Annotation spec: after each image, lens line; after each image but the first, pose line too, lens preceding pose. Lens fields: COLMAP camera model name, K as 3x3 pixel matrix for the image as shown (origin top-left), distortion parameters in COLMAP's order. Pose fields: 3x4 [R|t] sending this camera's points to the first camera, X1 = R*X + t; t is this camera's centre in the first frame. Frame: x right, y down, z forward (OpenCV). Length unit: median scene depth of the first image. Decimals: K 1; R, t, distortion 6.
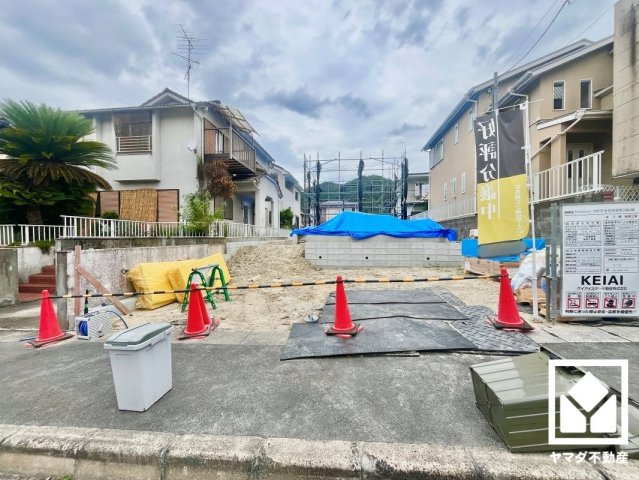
lens RADIAL K [[259.3, 0, 318.1], [0, 259.3, 239.8], [0, 0, 1]] dist [-0.003251, -0.000405]
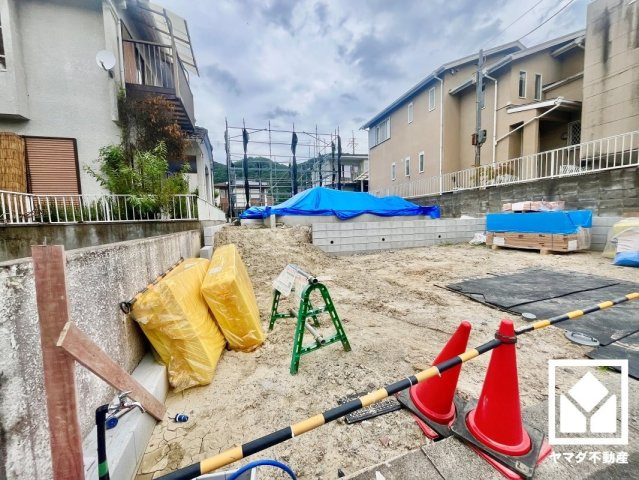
lens RADIAL K [[259.3, 0, 318.1], [0, 259.3, 239.8], [0, 0, 1]] dist [-0.003251, -0.000405]
pose [[0.911773, -0.057128, 0.406702, -0.353599], [0.031708, 0.997114, 0.068977, 0.004709], [-0.409469, -0.049996, 0.910953, 0.303553]]
